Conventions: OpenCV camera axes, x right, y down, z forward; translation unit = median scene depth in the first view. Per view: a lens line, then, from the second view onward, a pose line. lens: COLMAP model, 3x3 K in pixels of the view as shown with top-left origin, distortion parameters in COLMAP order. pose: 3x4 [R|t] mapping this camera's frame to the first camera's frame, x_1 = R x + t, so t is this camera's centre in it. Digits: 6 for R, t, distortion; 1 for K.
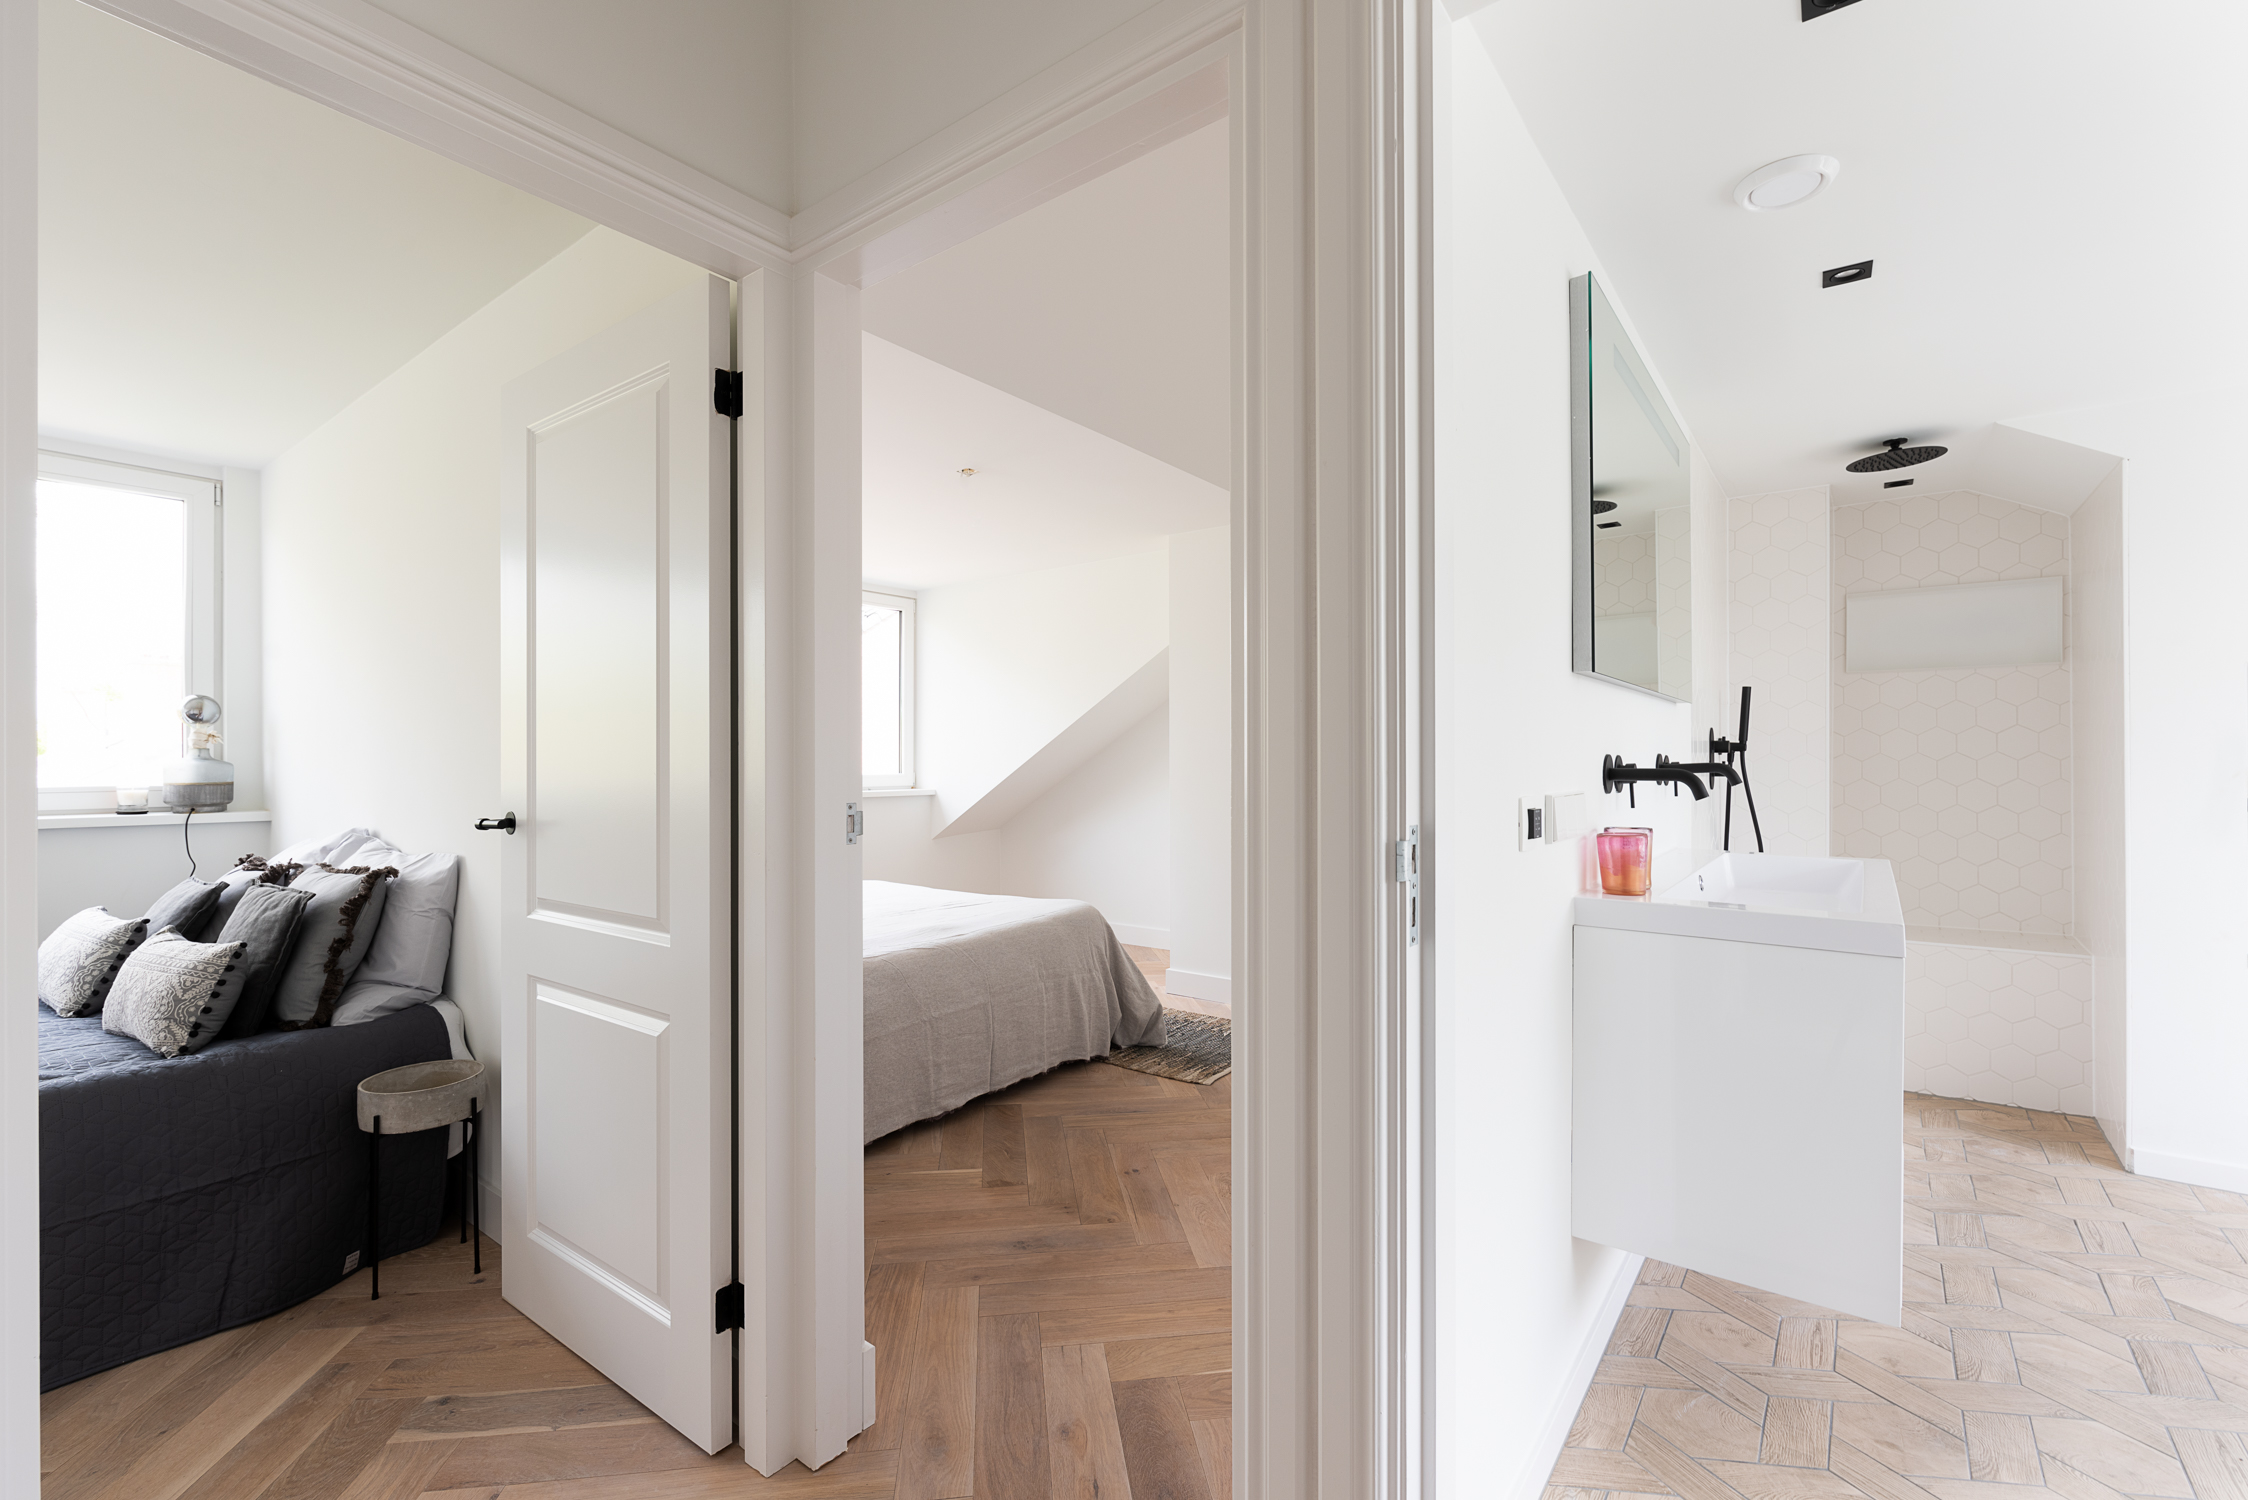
lens RADIAL K [[964.2, 0, 1121.4], [0, 964.2, 763.3], [0, 0, 1]] dist [-0.002440, -0.000173]
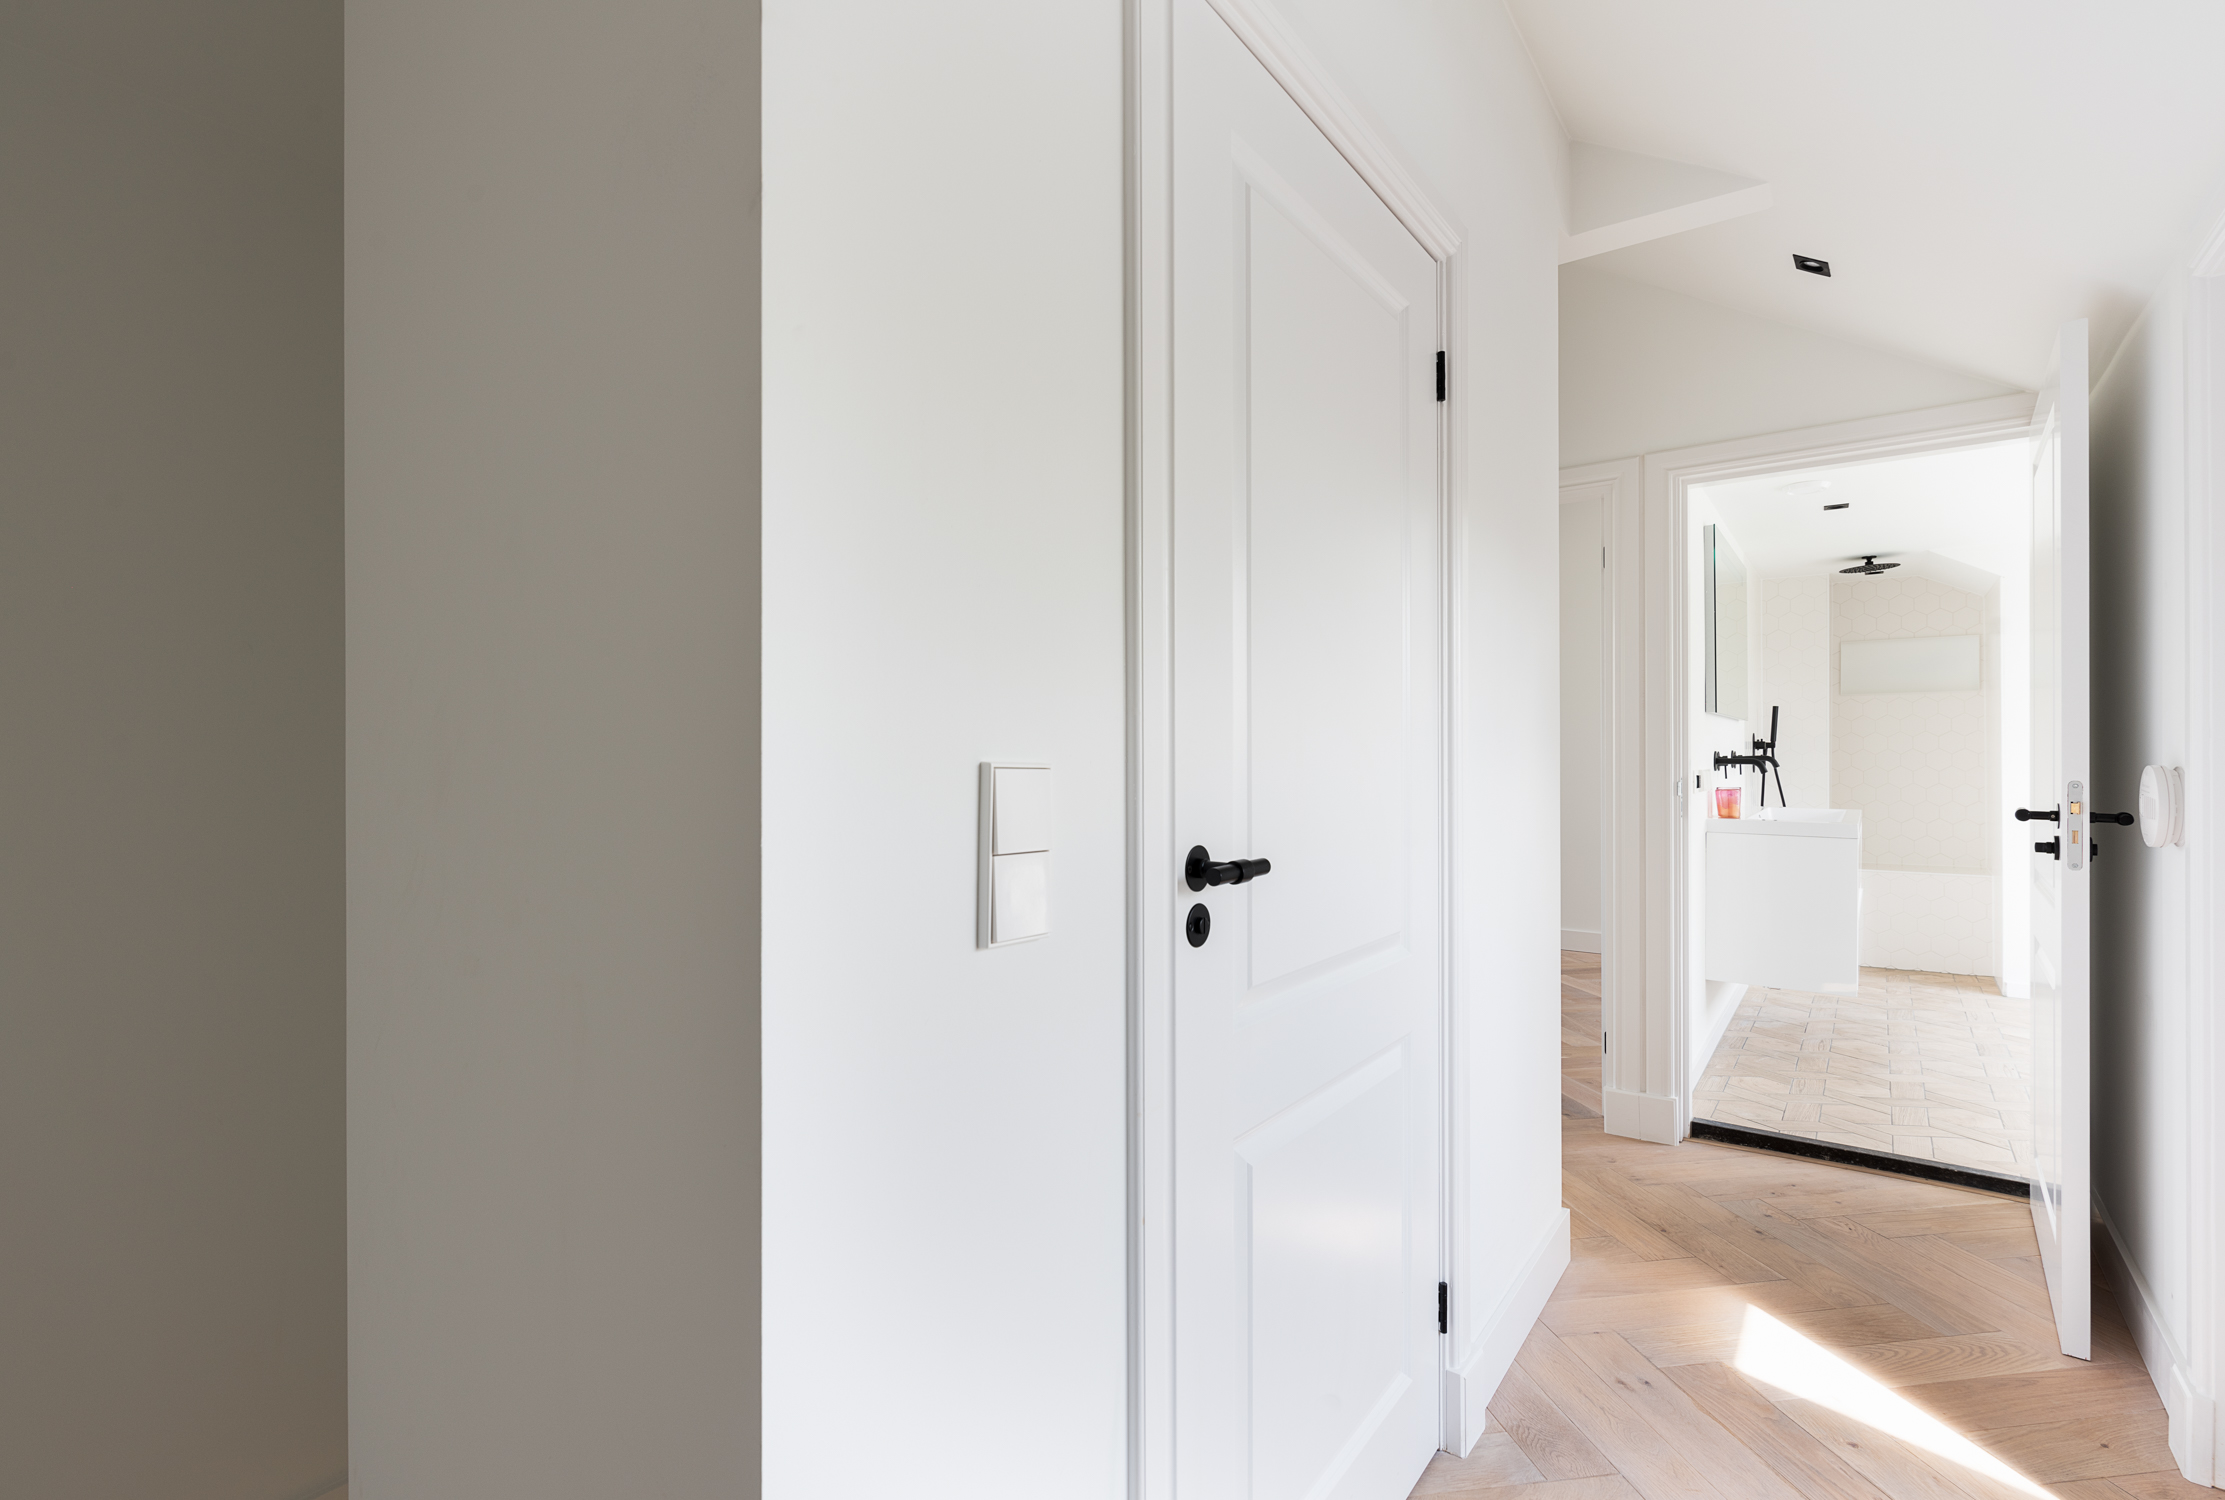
lens RADIAL K [[997.7, 0, 1112.7], [0, 997.7, 758.0], [0, 0, 1]] dist [0.002960, -0.000901]
pose [[0.999956, -0.000204, 0.009353, -0.503049], [0.000181, 0.999997, 0.002458, -0.000350], [-0.009353, -0.002456, 0.999953, -0.695296]]
